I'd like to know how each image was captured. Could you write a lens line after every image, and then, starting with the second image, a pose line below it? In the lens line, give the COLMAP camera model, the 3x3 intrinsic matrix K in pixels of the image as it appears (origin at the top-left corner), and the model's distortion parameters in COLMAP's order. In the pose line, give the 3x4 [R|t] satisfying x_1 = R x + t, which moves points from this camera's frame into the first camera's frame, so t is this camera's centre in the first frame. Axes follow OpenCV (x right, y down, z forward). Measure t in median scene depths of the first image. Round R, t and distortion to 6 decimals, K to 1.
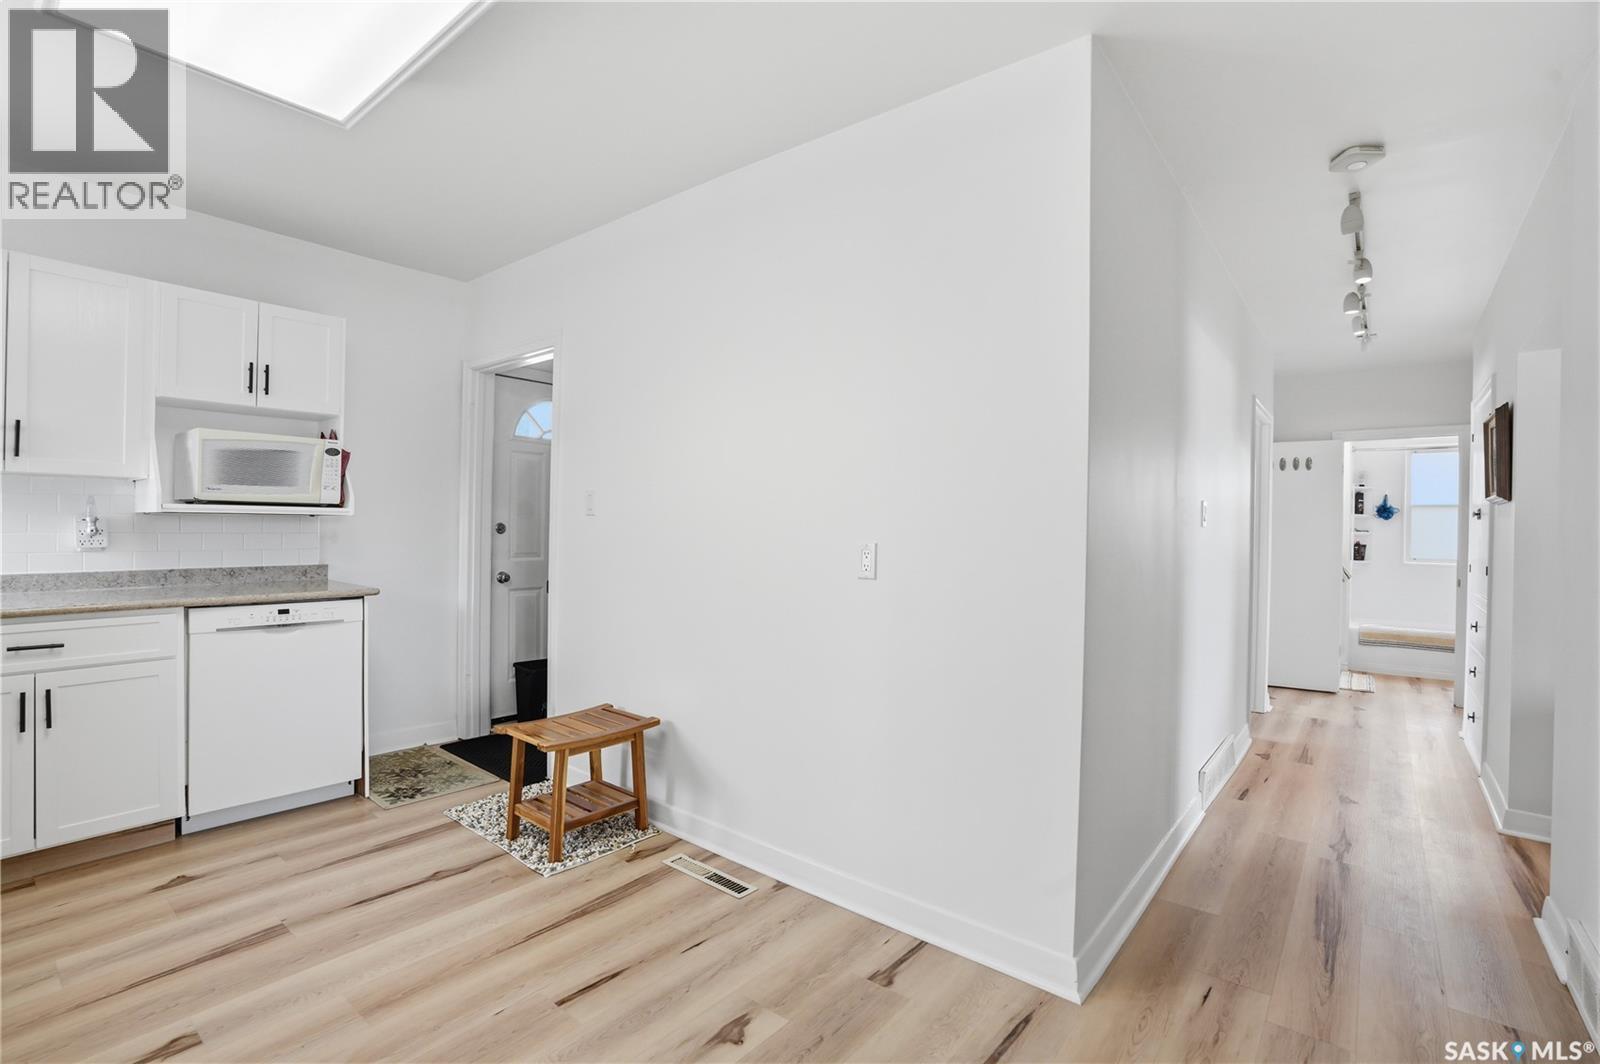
lens RADIAL K [[729.1, 0, 795.0], [0, 729.1, 528.8], [0, 0, 1]] dist [-0.043929, 0.010559]
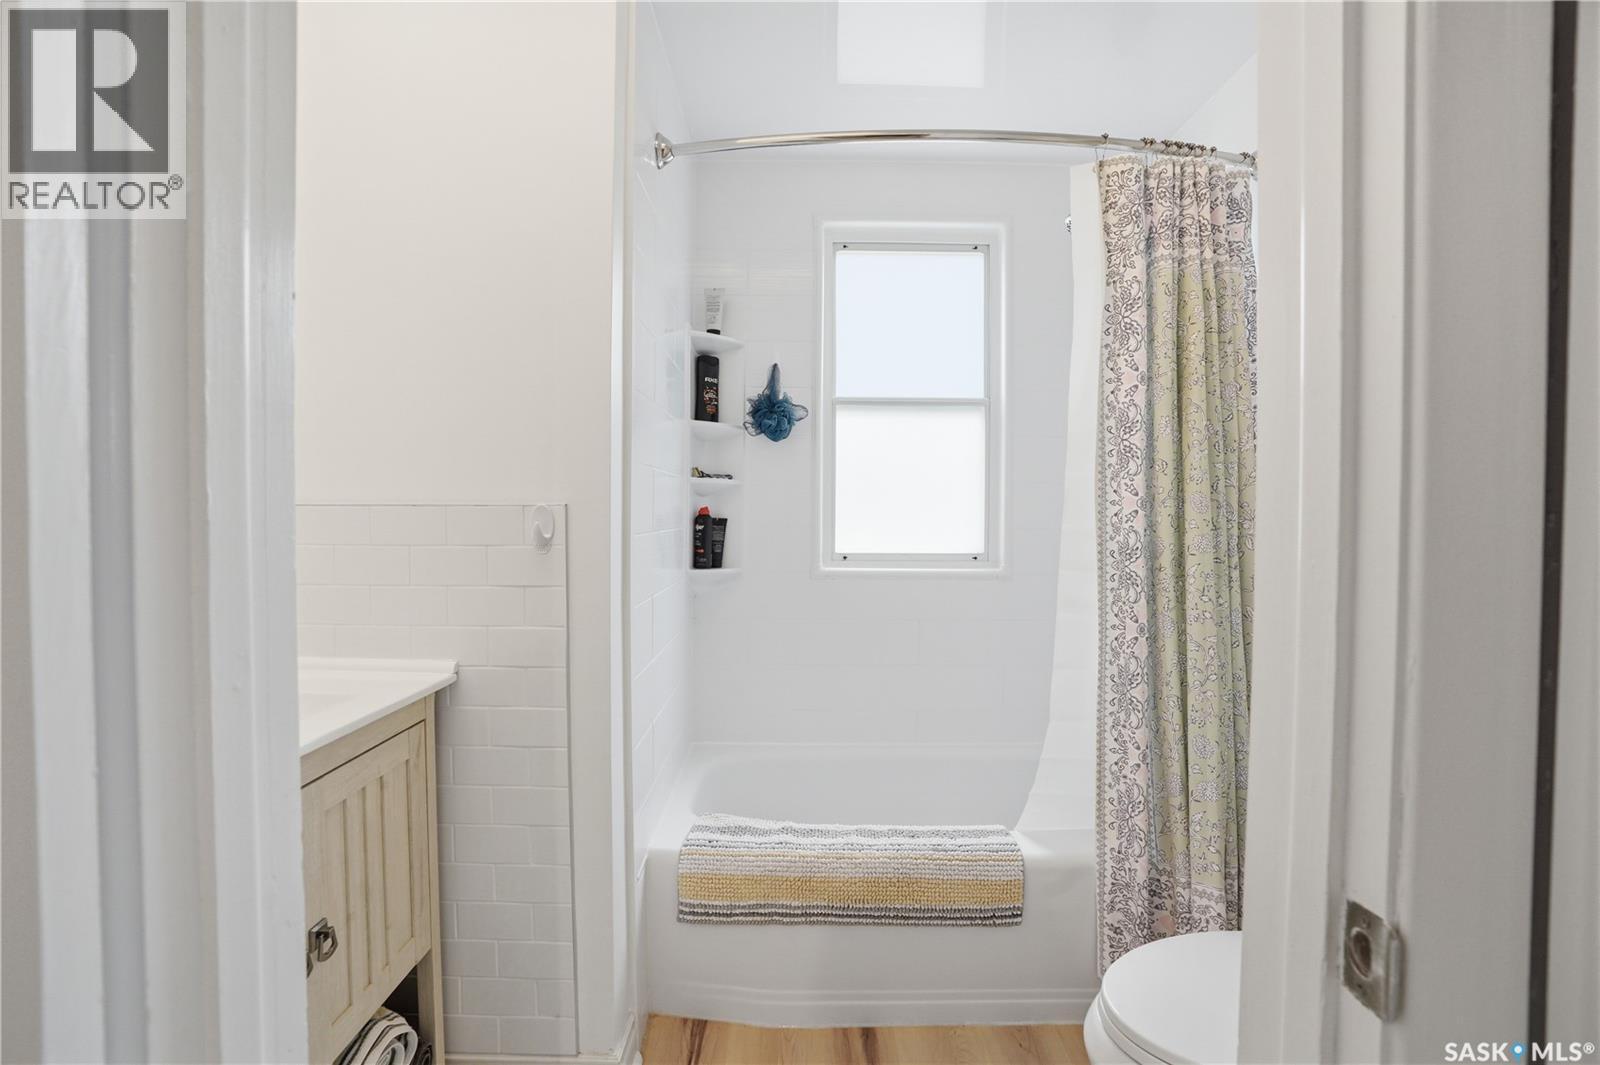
lens RADIAL K [[729.1, 0, 801.2], [0, 729.1, 525.5], [0, 0, 1]] dist [-0.043929, 0.010559]
pose [[0.771253, -0.022204, 0.636141, 0.620315], [0.005956, 0.999599, 0.027670, 0.016648], [-0.636501, -0.017552, 0.771076, 0.725789]]
